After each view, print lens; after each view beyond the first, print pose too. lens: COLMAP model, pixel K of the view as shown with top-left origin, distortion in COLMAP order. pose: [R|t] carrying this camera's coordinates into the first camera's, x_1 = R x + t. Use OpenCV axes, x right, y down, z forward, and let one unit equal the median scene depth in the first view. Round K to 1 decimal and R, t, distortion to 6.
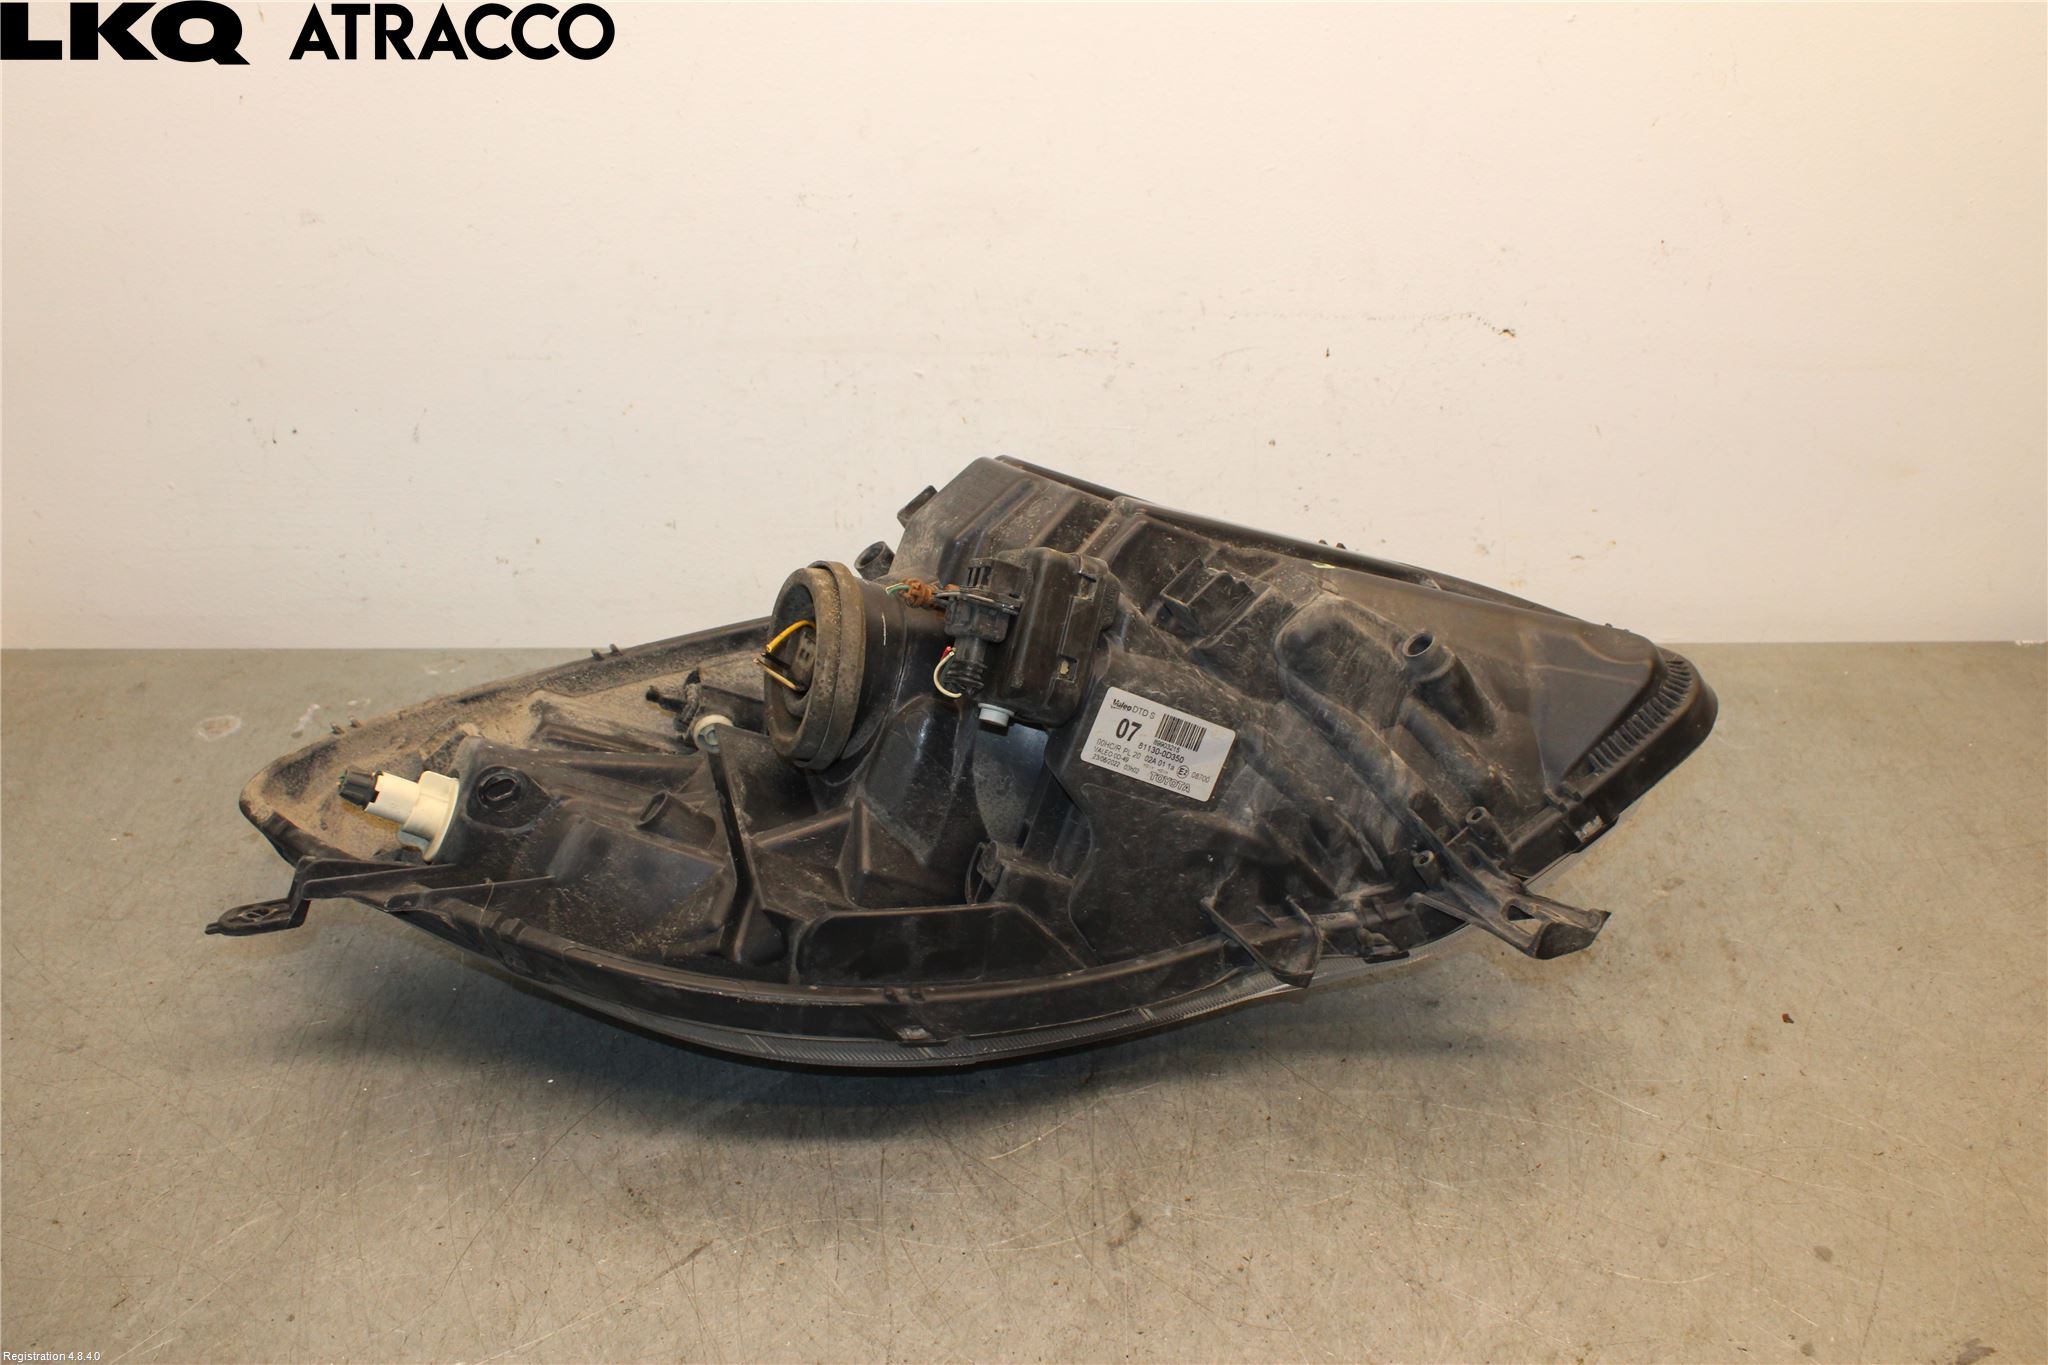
lens RADIAL K [[1793.7, 0, 1016.6], [0, 1793.7, 681.9], [0, 0, 1]] dist [-0.159543, 0.139390]
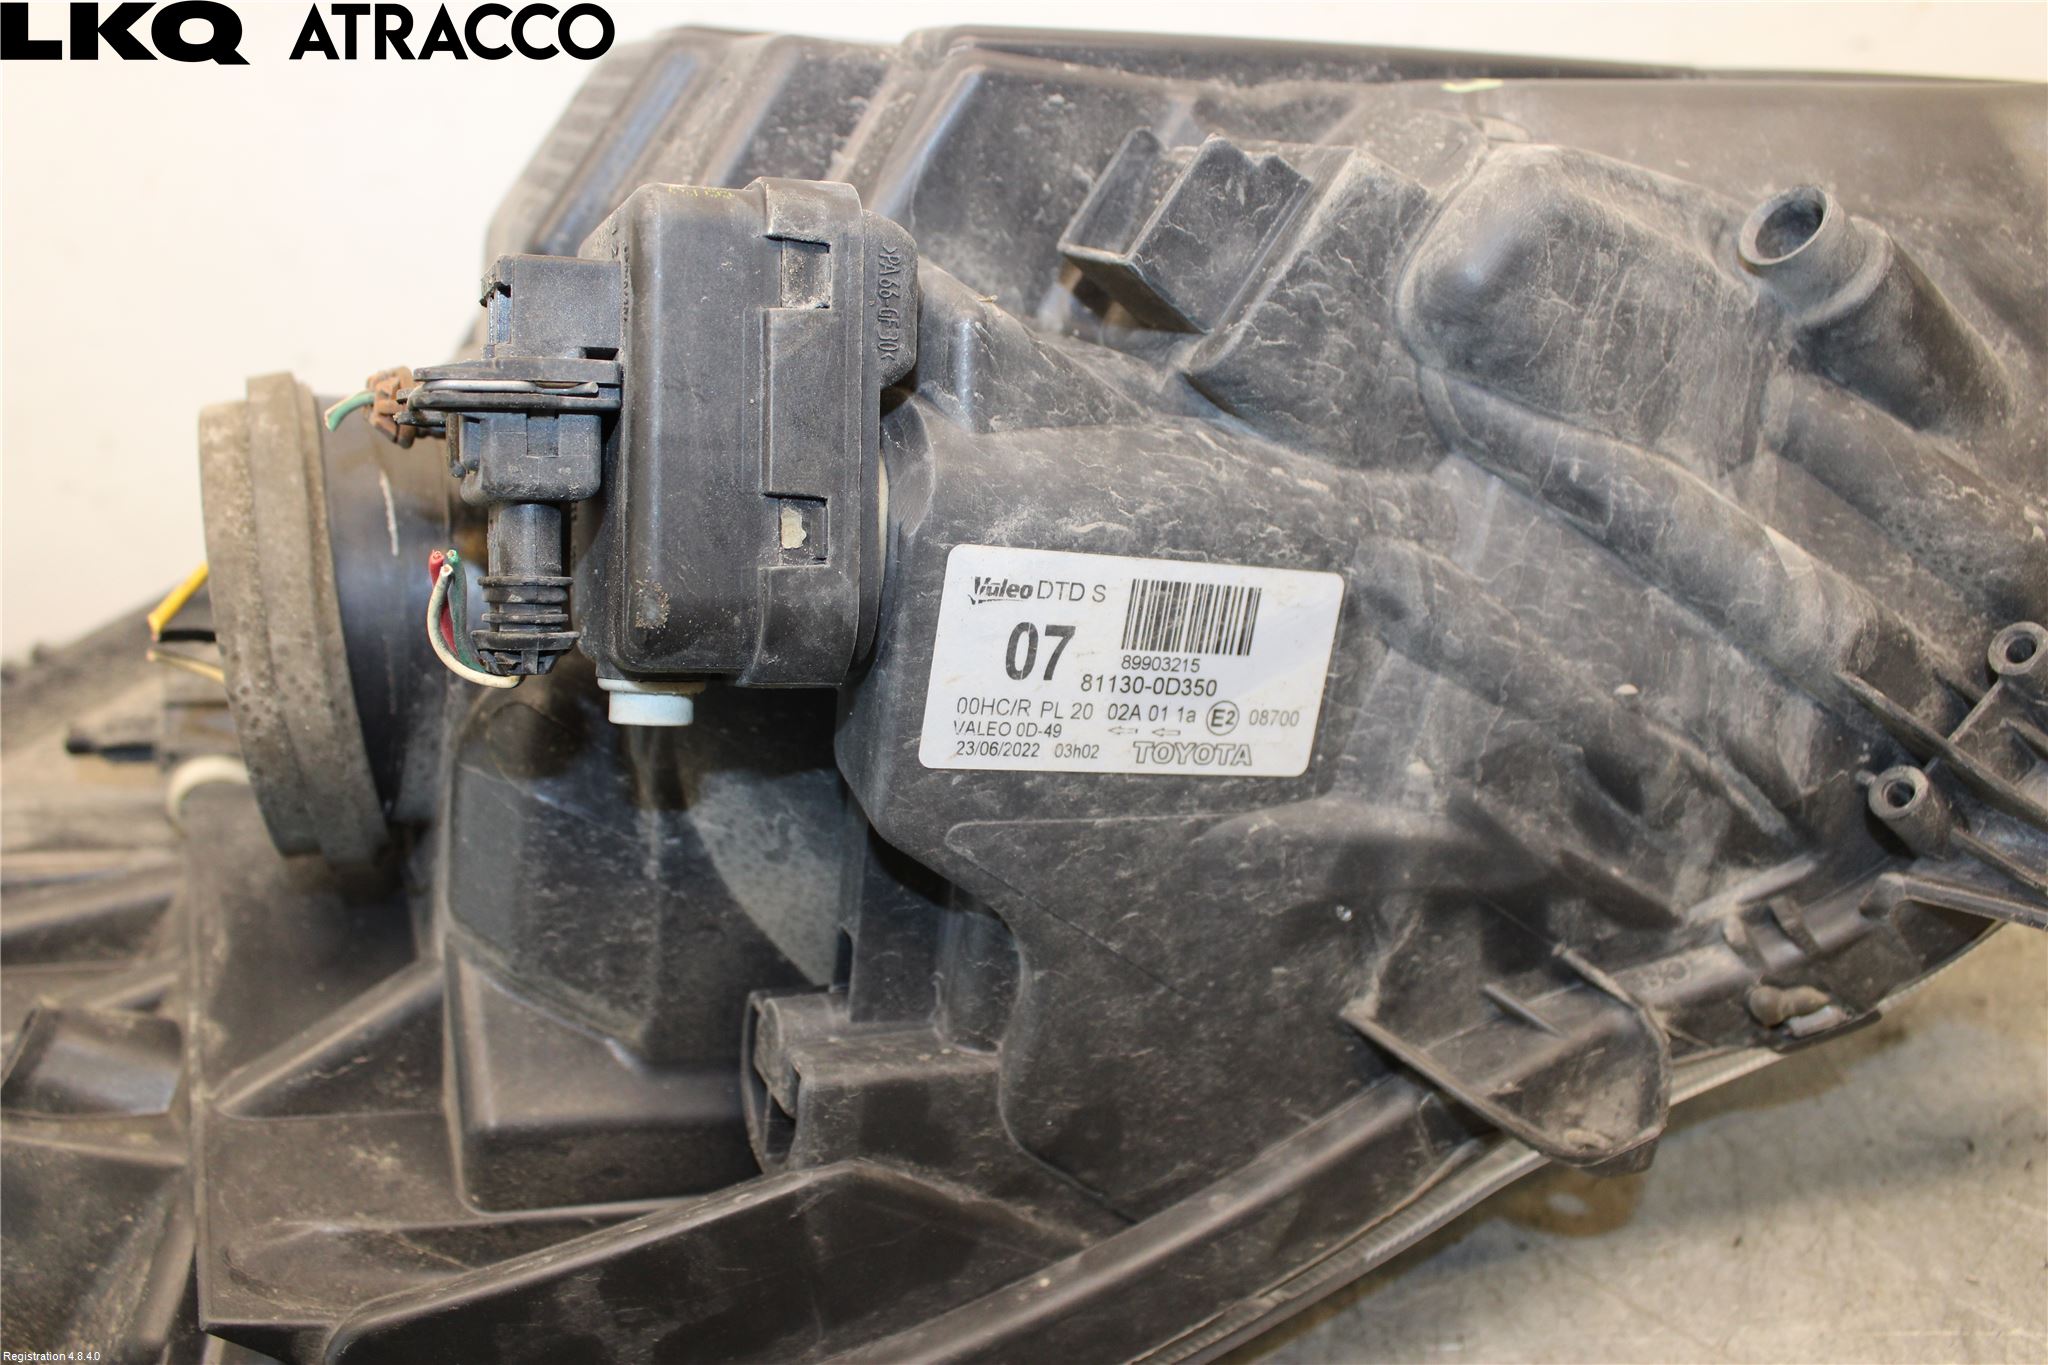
lens RADIAL K [[1793.7, 0, 1016.6], [0, 1793.7, 681.9], [0, 0, 1]] dist [-0.159543, 0.139390]
pose [[0.972844, -0.219451, -0.073590, 0.079536], [0.227713, 0.964413, 0.134364, -0.014629], [0.041485, -0.147472, 0.988196, 0.633316]]
